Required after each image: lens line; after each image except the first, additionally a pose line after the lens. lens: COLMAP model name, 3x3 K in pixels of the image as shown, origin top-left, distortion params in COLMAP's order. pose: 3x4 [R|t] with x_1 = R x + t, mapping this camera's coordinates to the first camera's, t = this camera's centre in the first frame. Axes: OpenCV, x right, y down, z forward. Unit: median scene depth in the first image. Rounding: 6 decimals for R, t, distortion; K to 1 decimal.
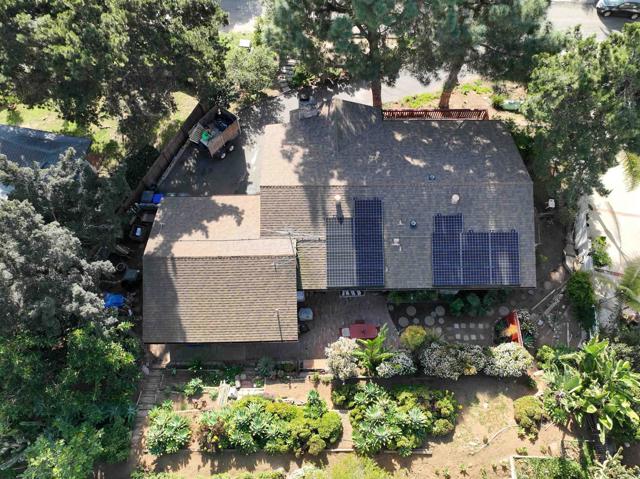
lens RADIAL K [[447.6, 0, 320.0], [0, 447.6, 239.5], [0, 0, 1]] dist [0.009288, 0.010344]
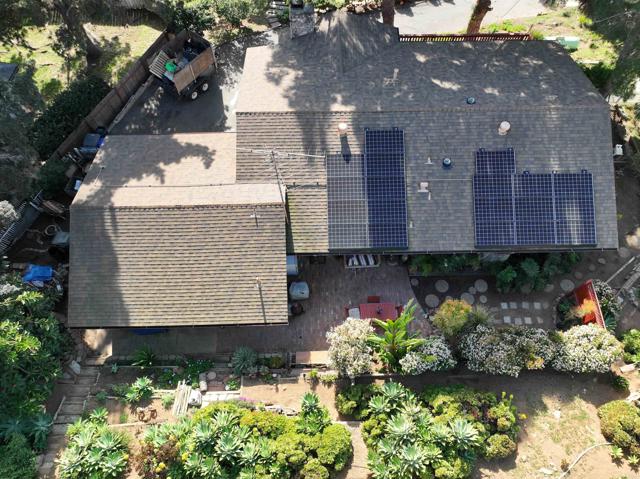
lens RADIAL K [[447.6, 0, 320.0], [0, 447.6, 239.5], [0, 0, 1]] dist [0.009288, 0.010344]
pose [[0.999979, -0.004220, 0.004940, -0.001401], [0.004346, 0.999655, -0.025886, 0.108464], [-0.004829, 0.025907, 0.999653, 0.278946]]
